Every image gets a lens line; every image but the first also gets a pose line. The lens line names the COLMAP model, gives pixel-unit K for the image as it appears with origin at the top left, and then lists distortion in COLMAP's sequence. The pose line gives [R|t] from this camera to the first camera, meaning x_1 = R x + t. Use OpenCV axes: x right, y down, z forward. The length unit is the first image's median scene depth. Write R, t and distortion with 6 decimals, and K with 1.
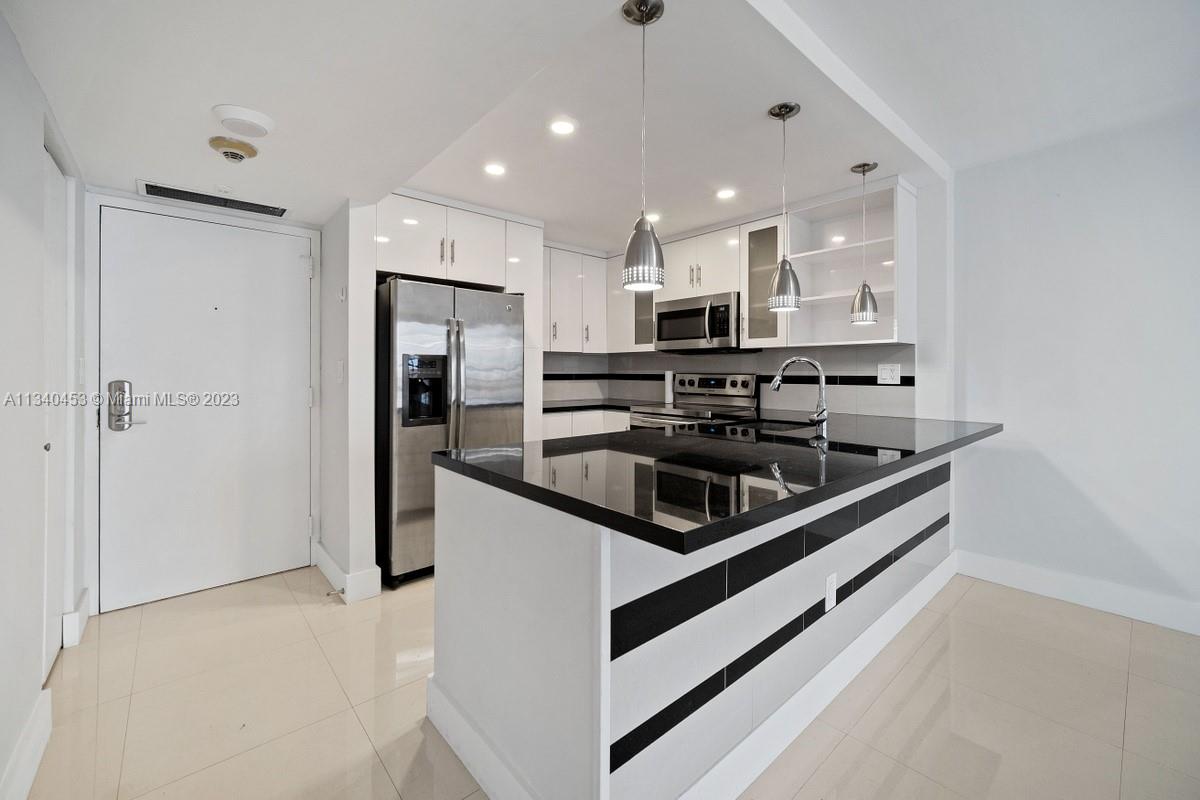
lens RADIAL K [[482.7, 0, 592.6], [0, 482.7, 365.8], [0, 0, 1]] dist [0.000699, -0.001107]
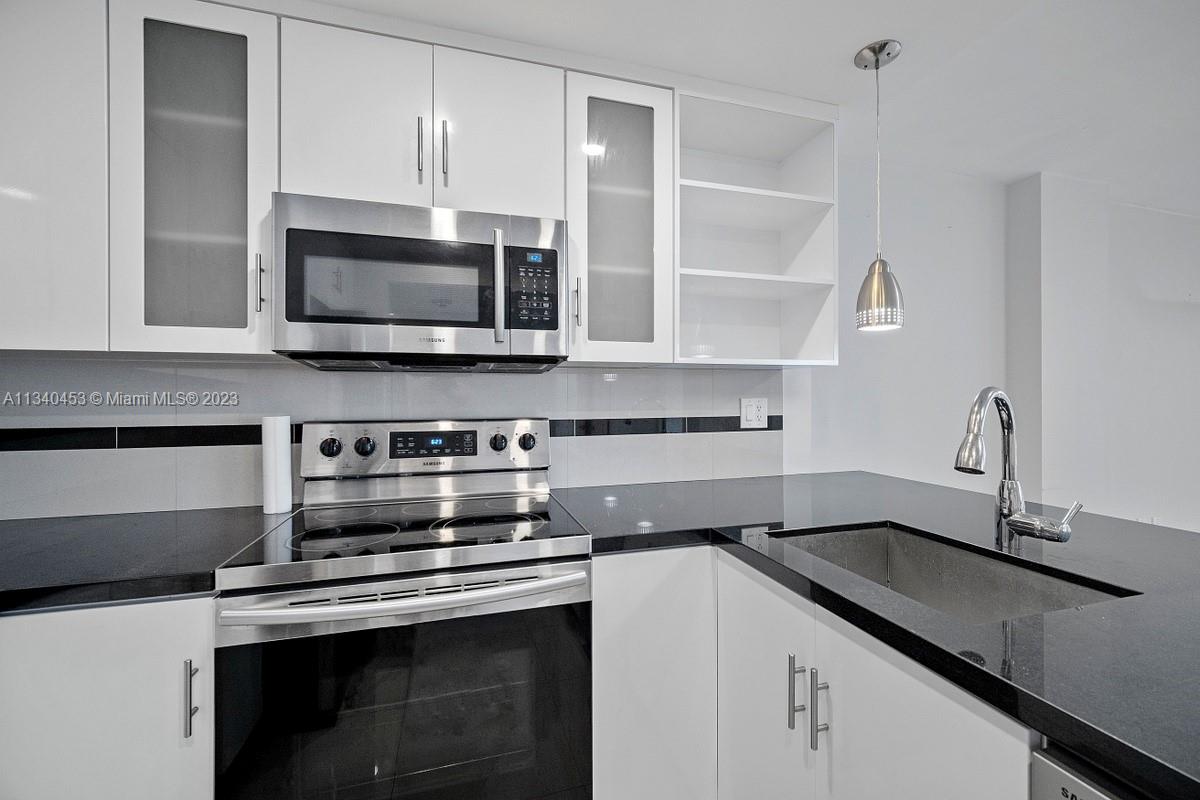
lens RADIAL K [[482.7, 0, 600.9], [0, 482.7, 395.8], [0, 0, 1]] dist [0.000699, -0.001107]
pose [[0.415606, -0.000641, 0.909544, -0.068602], [-0.004750, 0.999985, 0.002875, -0.006759], [-0.909532, -0.005515, 0.415597, 0.801468]]
